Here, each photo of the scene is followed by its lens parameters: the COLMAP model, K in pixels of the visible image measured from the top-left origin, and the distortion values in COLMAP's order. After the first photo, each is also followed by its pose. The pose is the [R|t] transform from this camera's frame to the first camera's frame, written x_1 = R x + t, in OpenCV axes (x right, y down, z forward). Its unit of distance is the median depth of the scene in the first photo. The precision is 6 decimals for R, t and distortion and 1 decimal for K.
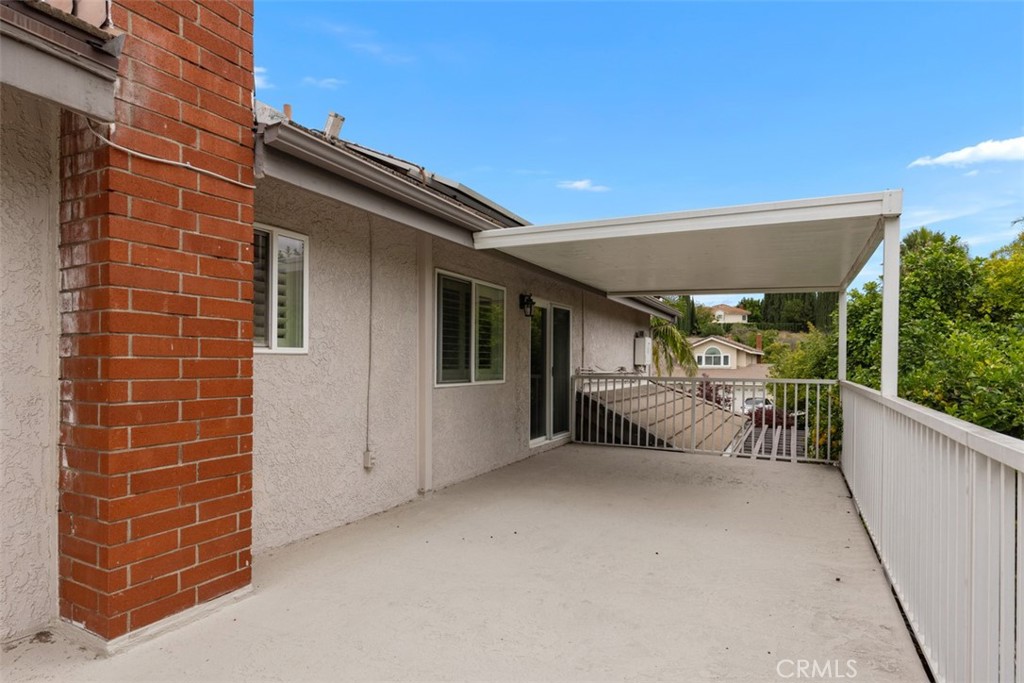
lens RADIAL K [[556.6, 0, 502.2], [0, 556.6, 363.7], [0, 0, 1]] dist [0.002193, 0.000781]
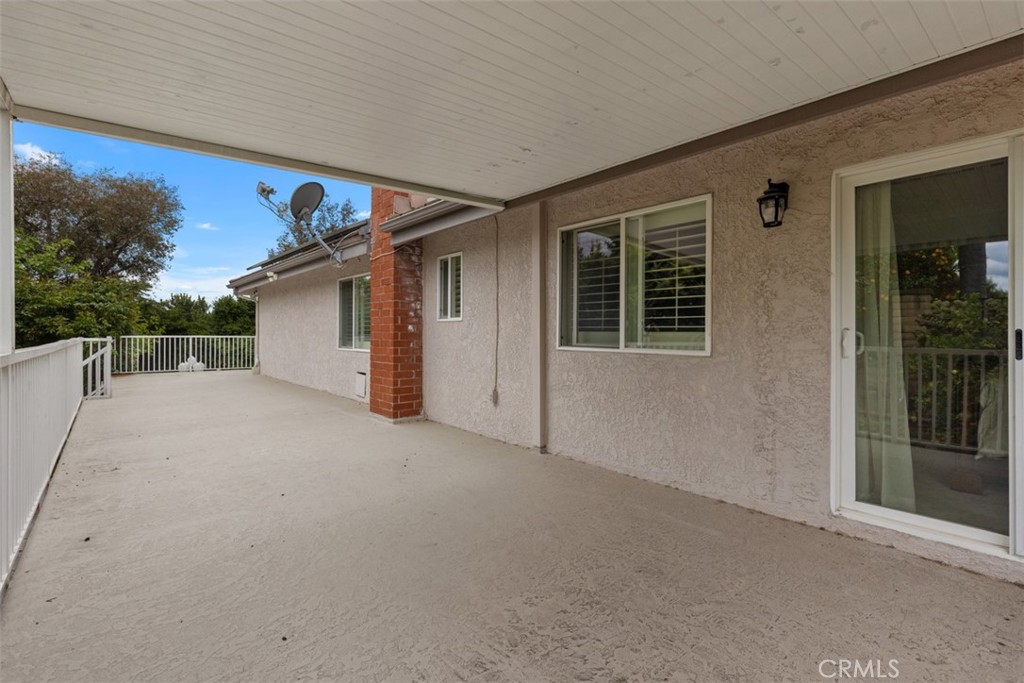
lens RADIAL K [[463.8, 0, 512.2], [0, 463.8, 335.2], [0, 0, 1]] dist [0.000708, -0.000027]
pose [[-0.367658, 0.003269, -0.929955, 0.786549], [-0.005338, 0.999970, 0.005625, 0.015024], [0.929946, 0.007033, -0.367630, 1.444337]]
